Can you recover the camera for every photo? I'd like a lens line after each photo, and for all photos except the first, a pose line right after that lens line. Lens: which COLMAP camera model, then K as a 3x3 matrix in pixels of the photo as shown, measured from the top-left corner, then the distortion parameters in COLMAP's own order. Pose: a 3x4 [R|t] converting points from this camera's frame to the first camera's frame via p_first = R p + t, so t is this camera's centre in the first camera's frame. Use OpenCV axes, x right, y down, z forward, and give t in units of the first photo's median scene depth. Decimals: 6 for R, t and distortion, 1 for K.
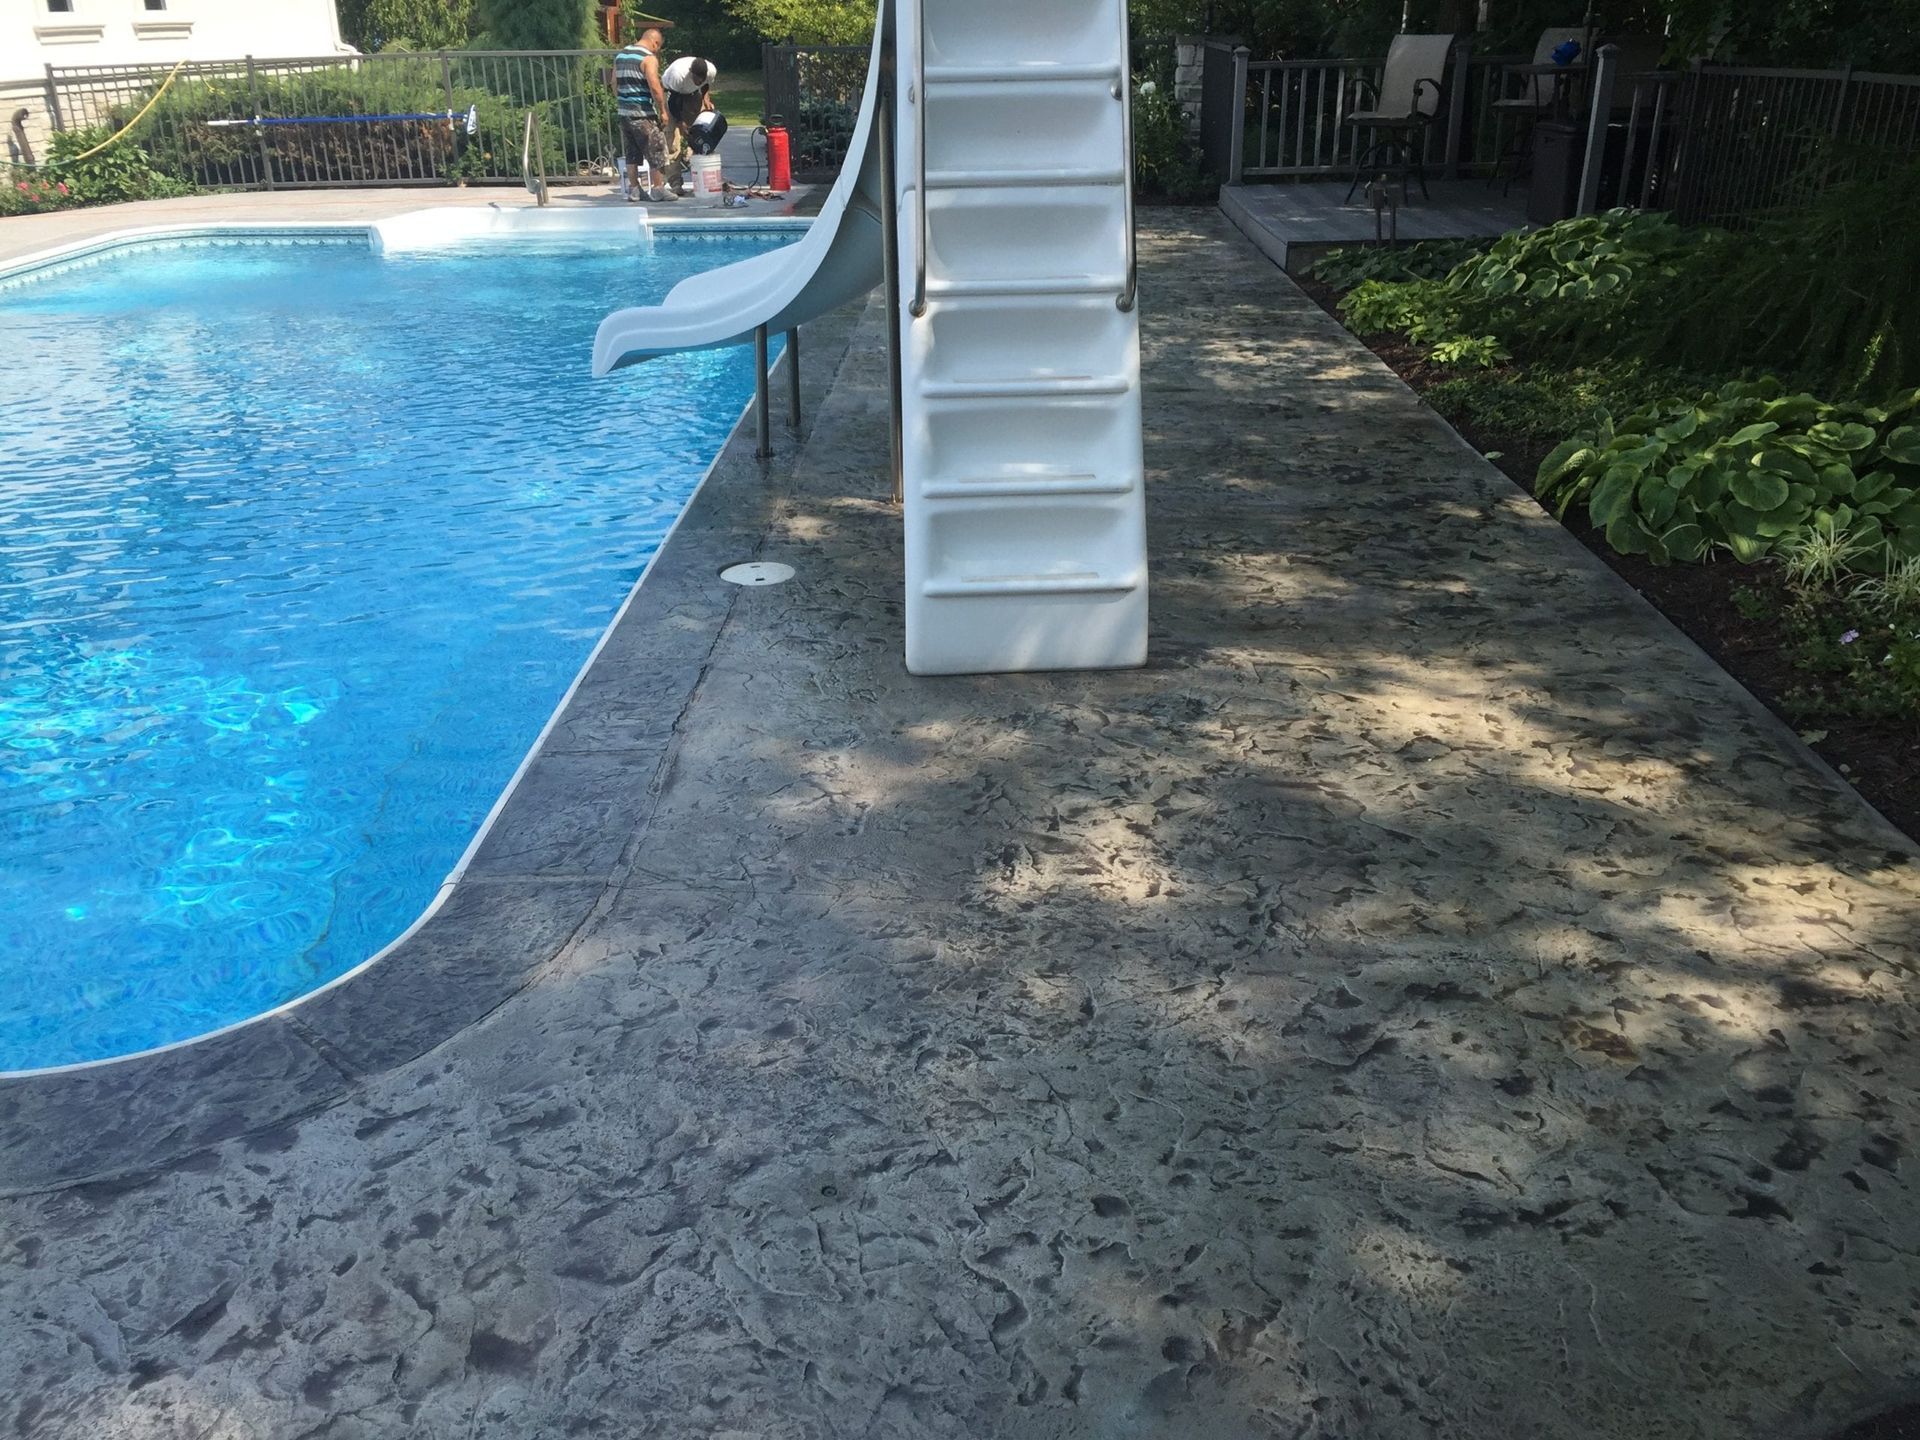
lens RADIAL K [[1624.3, 0, 956.4], [0, 1624.3, 723.8], [0, 0, 1]] dist [0.052803, -0.037118]
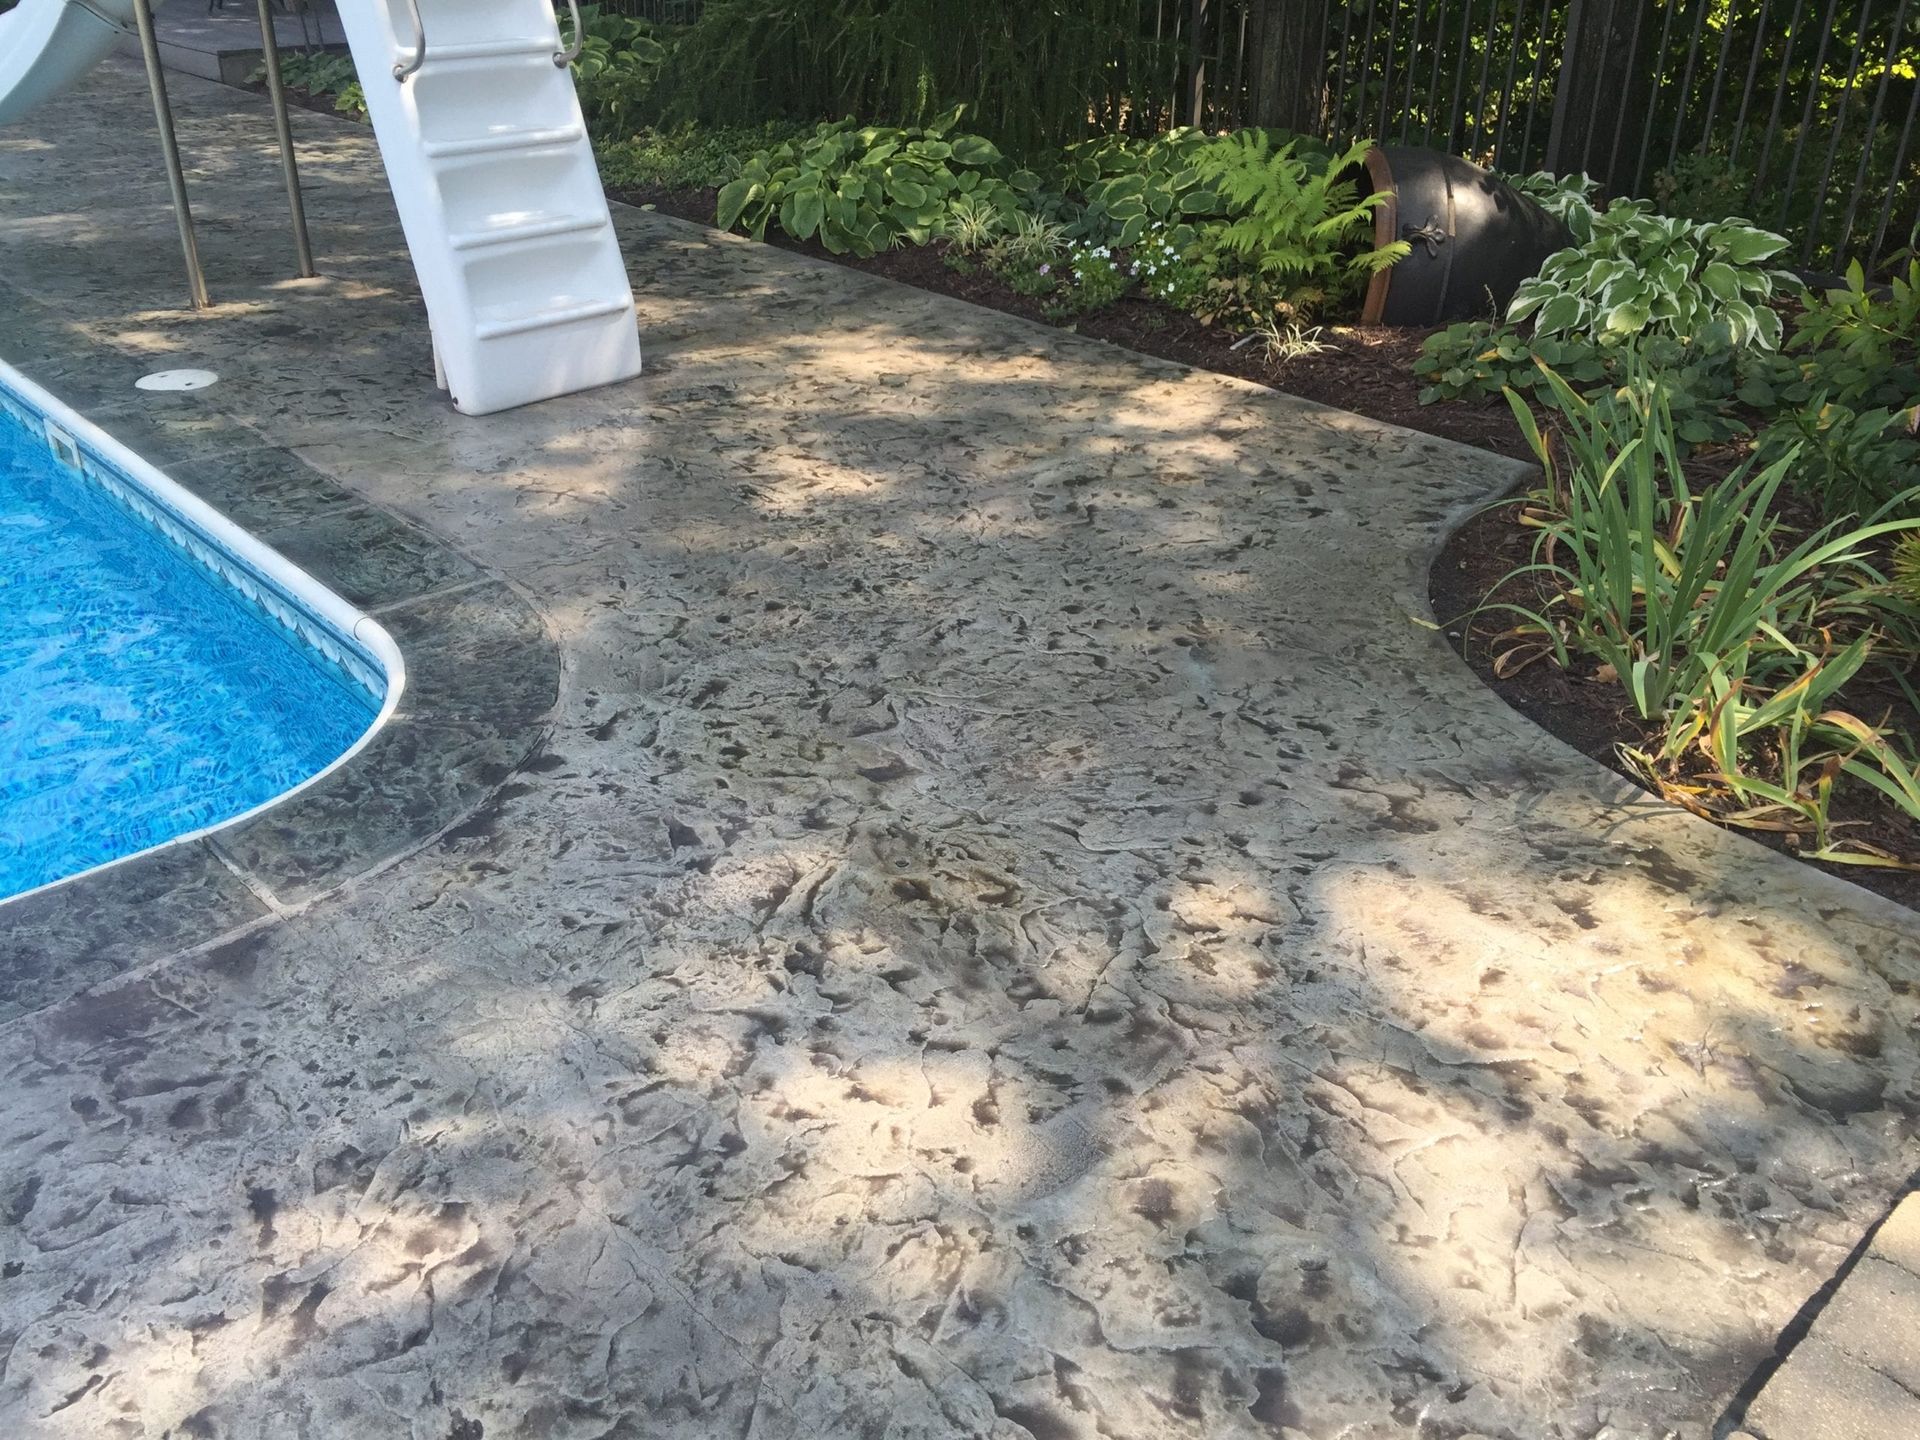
lens RADIAL K [[1624.3, 0, 962.5], [0, 1624.3, 715.4], [0, 0, 1]] dist [0.052803, -0.037118]
pose [[0.721485, -0.306848, 0.620728, -0.720357], [0.251536, 0.951353, 0.177922, 0.065395], [-0.645127, 0.027767, 0.763571, -0.086195]]
